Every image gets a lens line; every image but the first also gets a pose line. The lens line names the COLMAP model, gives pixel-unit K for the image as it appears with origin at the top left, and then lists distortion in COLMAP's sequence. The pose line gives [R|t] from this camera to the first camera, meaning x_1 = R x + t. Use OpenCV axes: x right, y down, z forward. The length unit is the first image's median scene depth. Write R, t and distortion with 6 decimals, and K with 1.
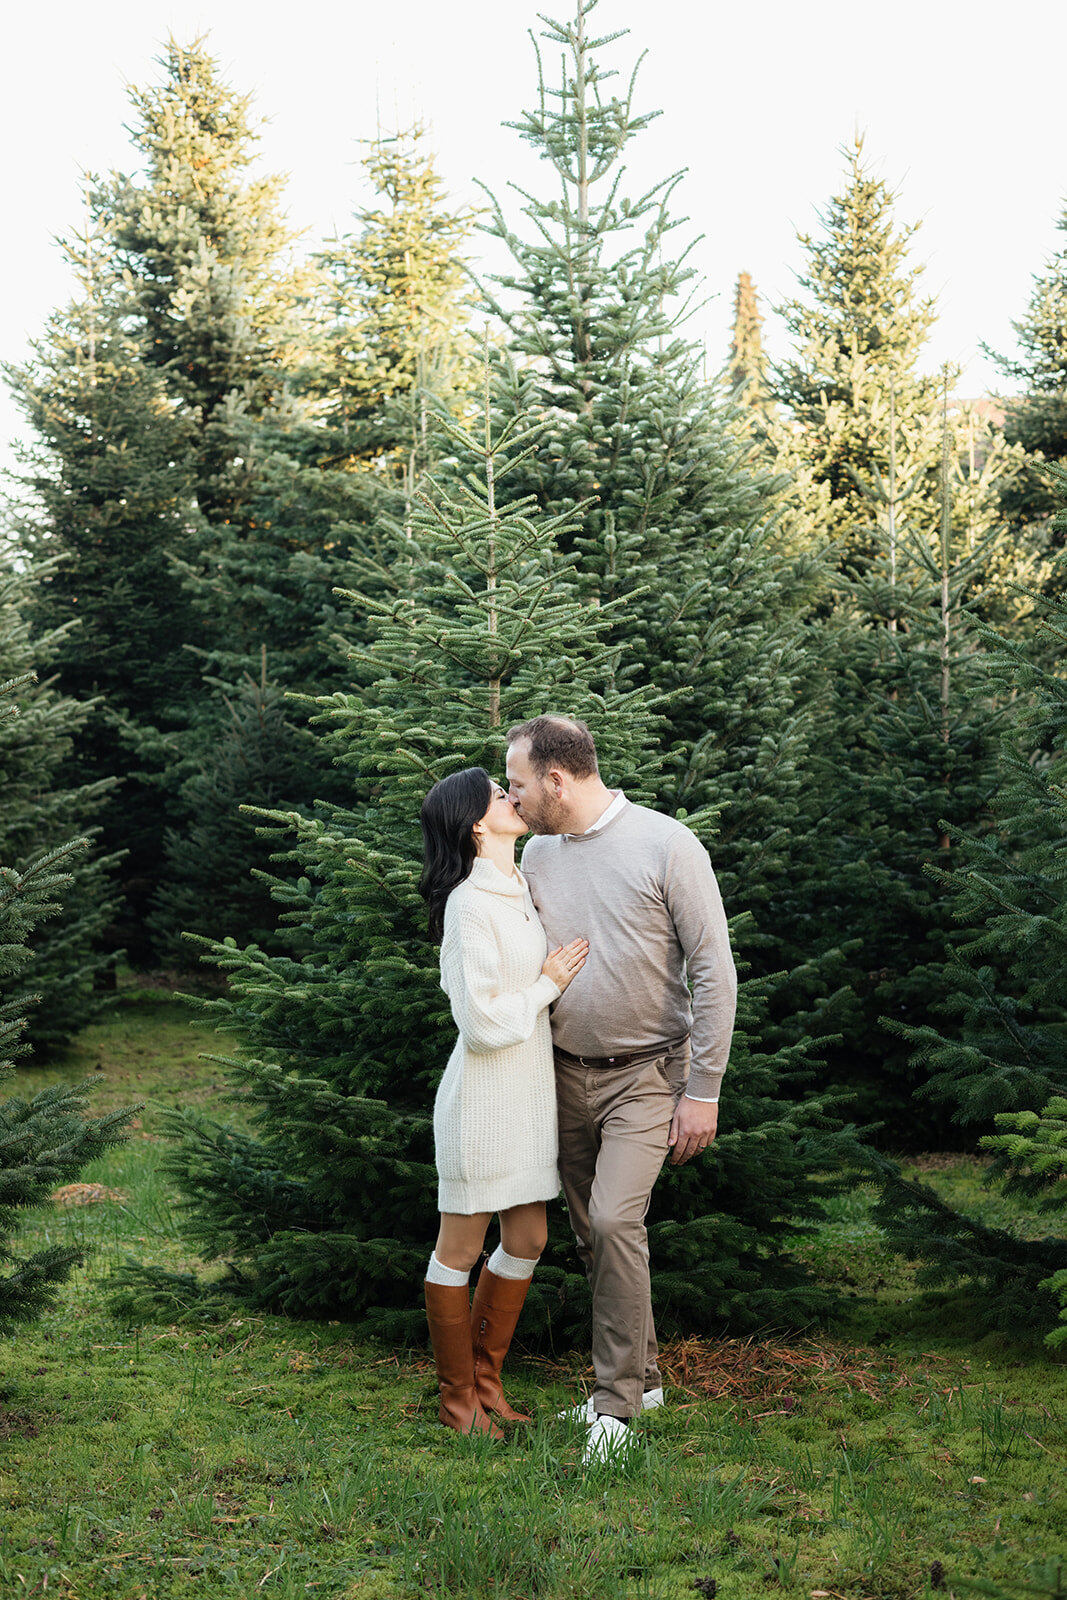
lens RADIAL K [[2319.5, 0, 533.5], [0, 2319.5, 800.0], [0, 0, 1]] dist [0.022541, -0.007993]
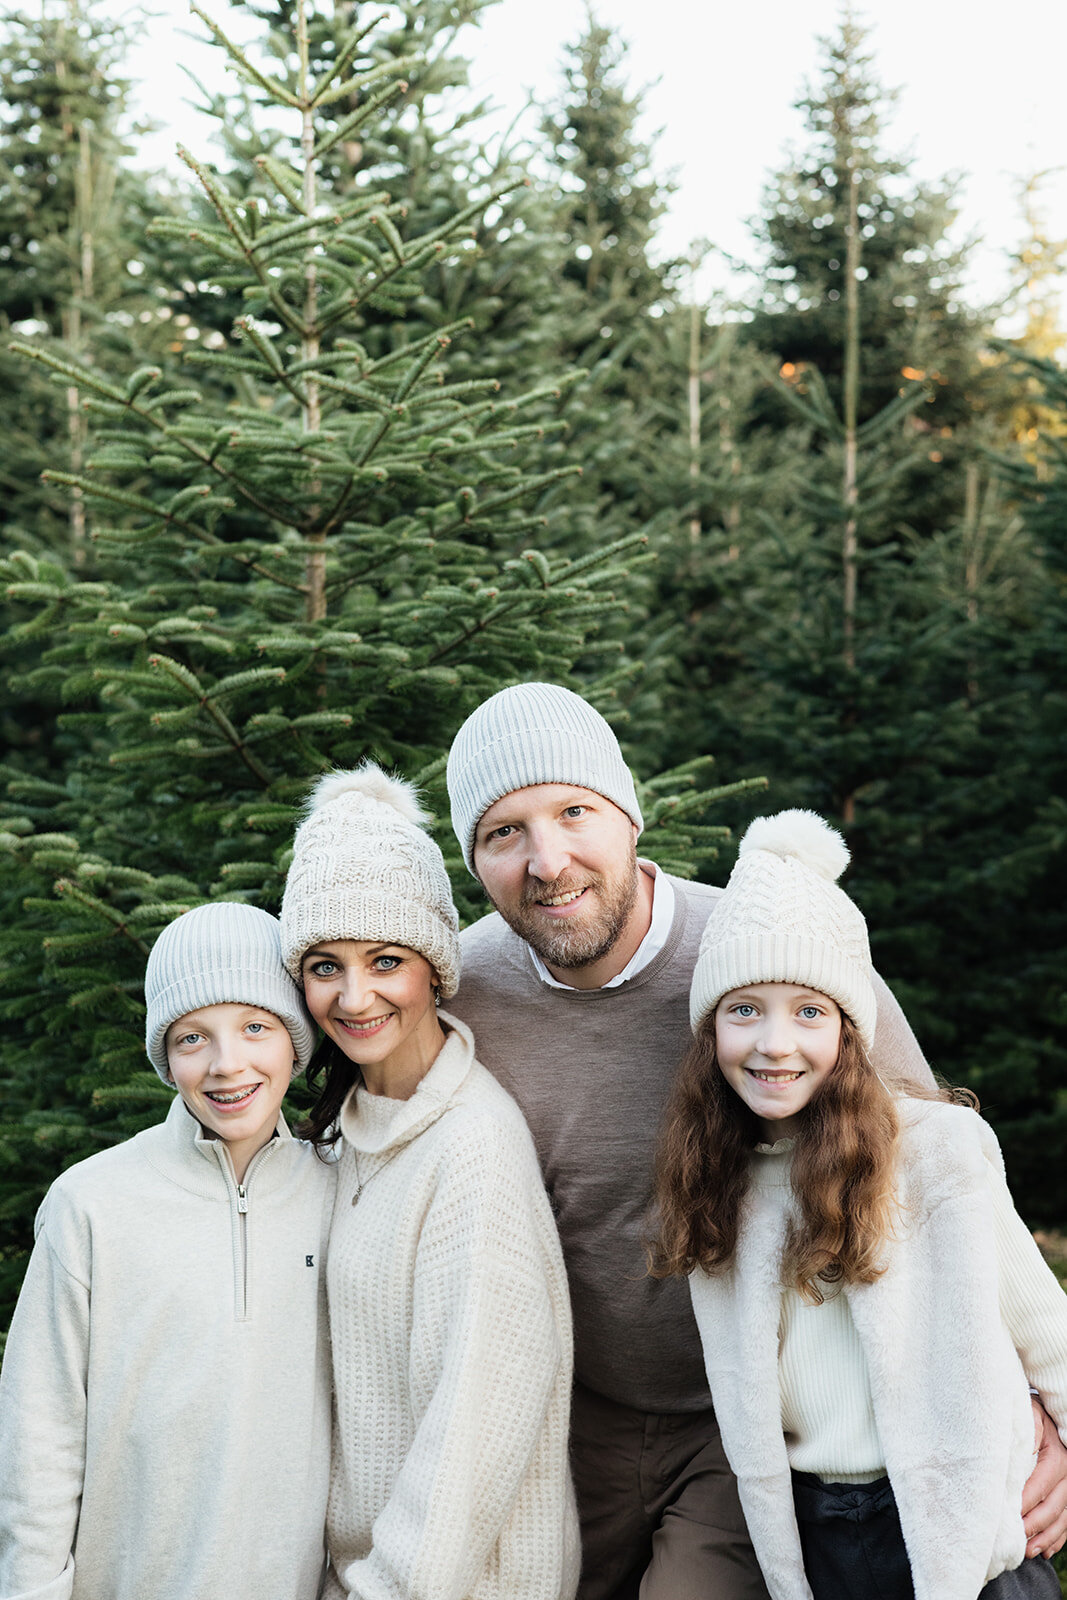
lens RADIAL K [[2283.7, 0, 533.5], [0, 2283.7, 800.0], [0, 0, 1]] dist [0.012001, -0.006189]
pose [[0.987055, -0.007095, 0.160225, -0.034011], [0.003154, 0.999687, 0.024835, -0.001918], [-0.160351, -0.024009, 0.986768, 0.304449]]
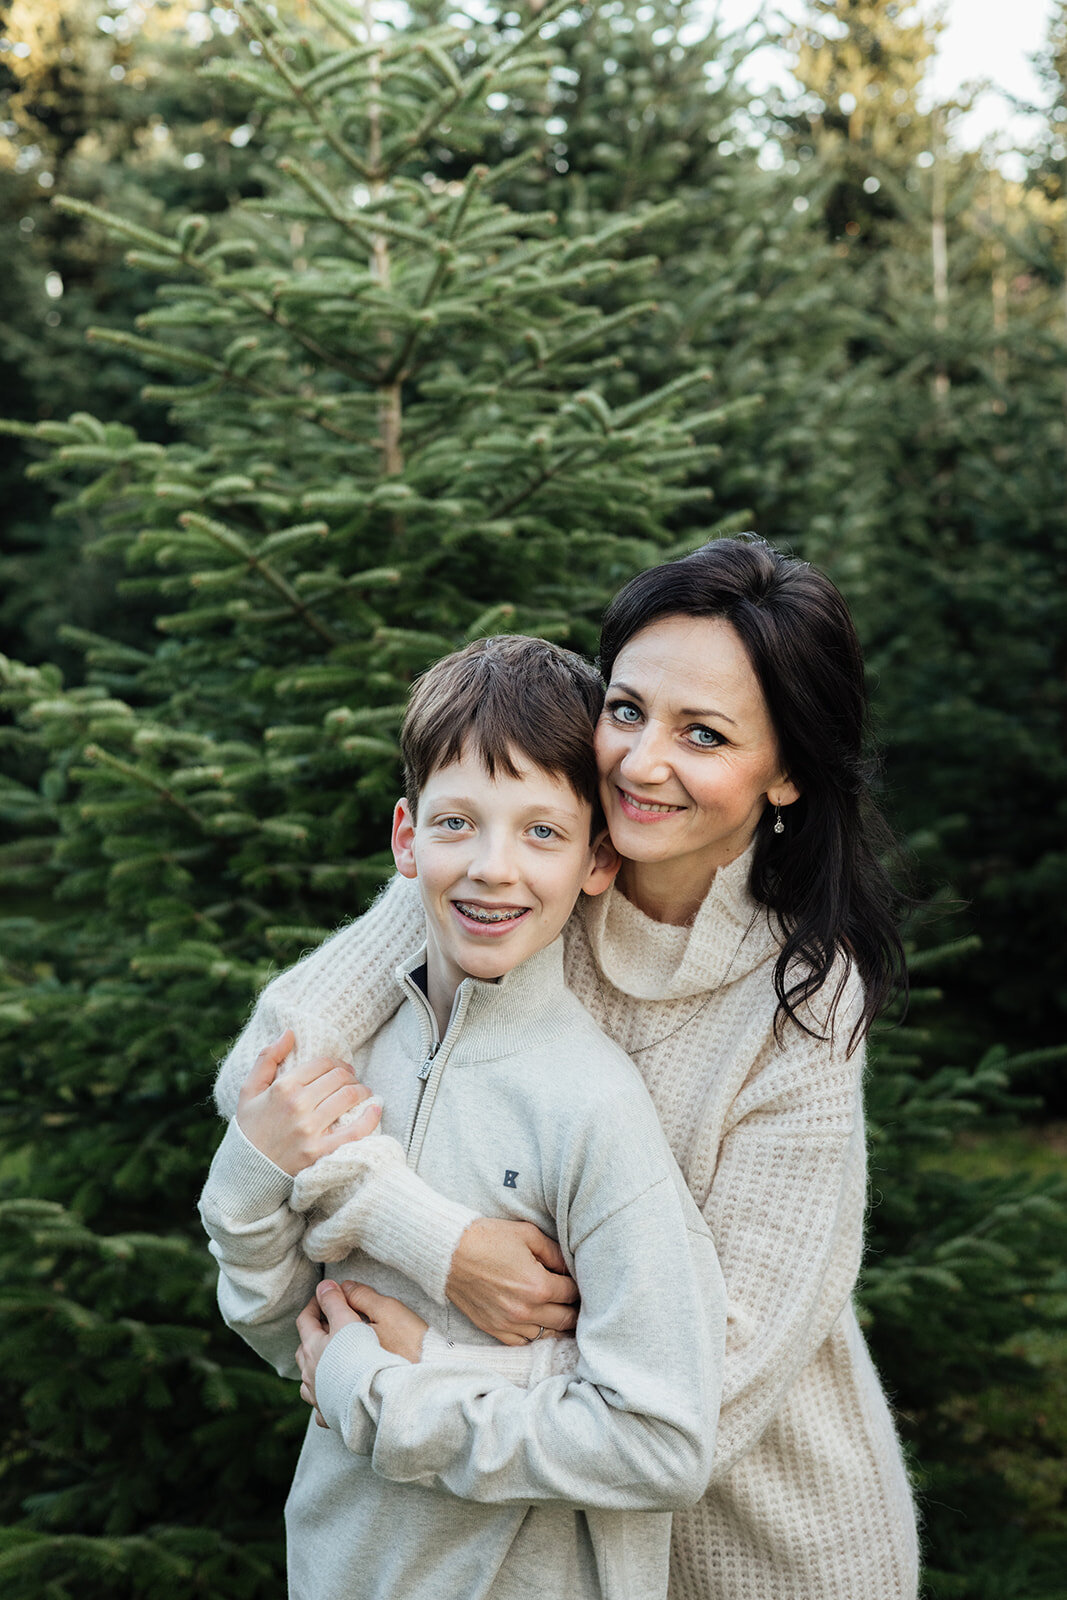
lens RADIAL K [[2319.5, 0, 533.5], [0, 2319.5, 800.0], [0, 0, 1]] dist [0.022541, -0.007993]
pose [[0.999306, -0.029659, 0.022522, 0.000791], [0.027971, 0.997021, 0.071878, 0.002613], [-0.024587, -0.071198, 0.997159, 0.309912]]
